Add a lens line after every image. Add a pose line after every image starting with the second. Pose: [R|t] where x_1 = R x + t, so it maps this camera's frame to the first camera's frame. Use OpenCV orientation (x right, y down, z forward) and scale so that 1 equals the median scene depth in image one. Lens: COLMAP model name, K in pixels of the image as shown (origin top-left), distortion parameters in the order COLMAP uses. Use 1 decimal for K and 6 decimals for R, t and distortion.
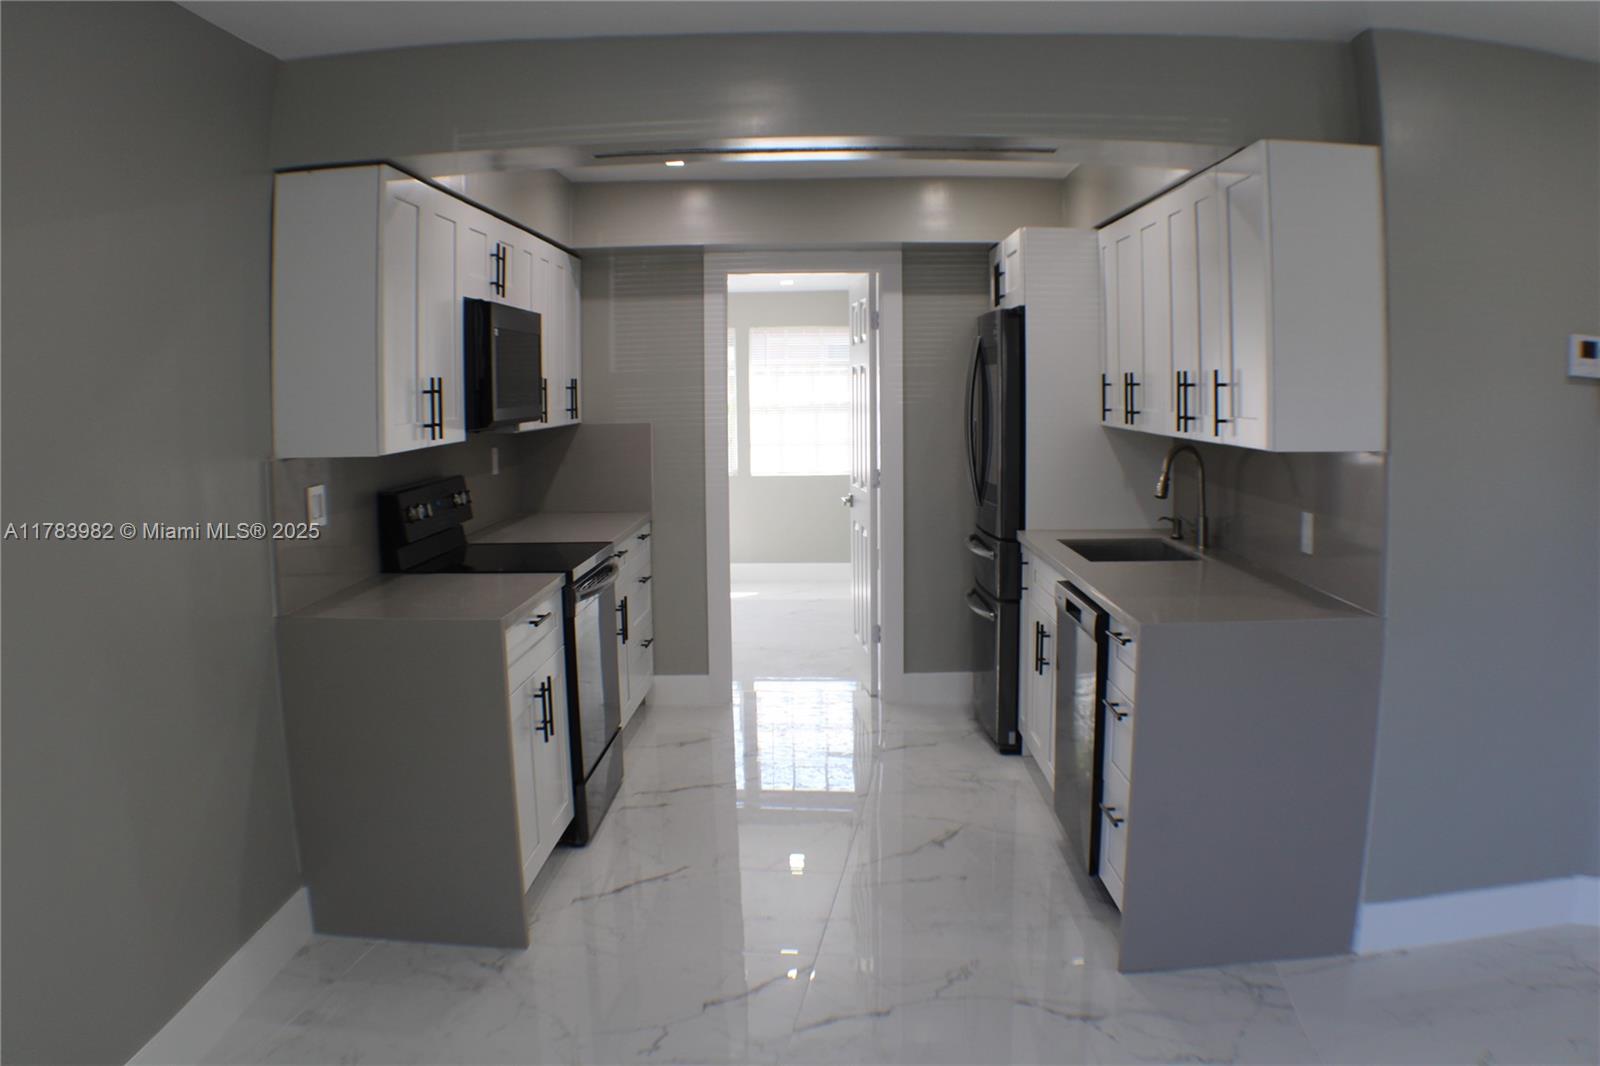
lens RADIAL K [[1306.3, 0, 800.0], [0, 1306.3, 533.0], [0, 0, 1]] dist [-0.340552, 0.110368]
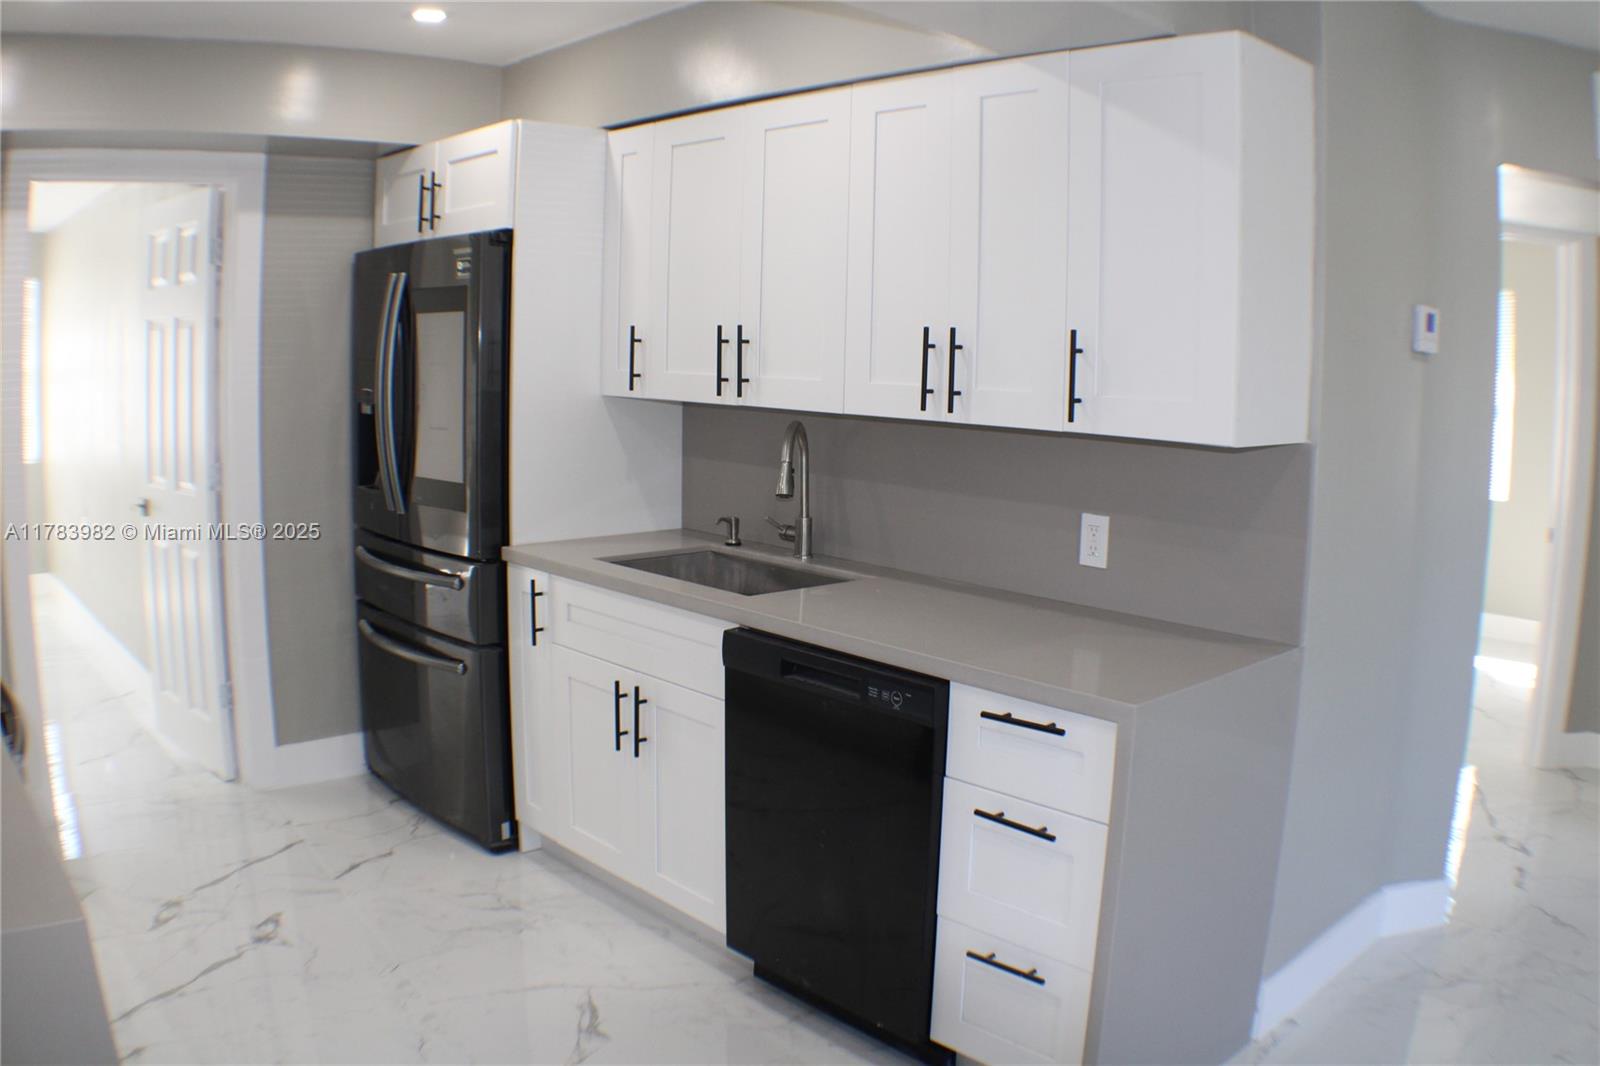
lens RADIAL K [[1306.3, 0, 800.0], [0, 1306.3, 533.0], [0, 0, 1]] dist [-0.340552, 0.110368]
pose [[0.728930, -0.067087, 0.681293, -0.193083], [0.042938, 0.997708, 0.052304, -0.039441], [-0.683240, -0.008873, 0.730140, 0.380608]]
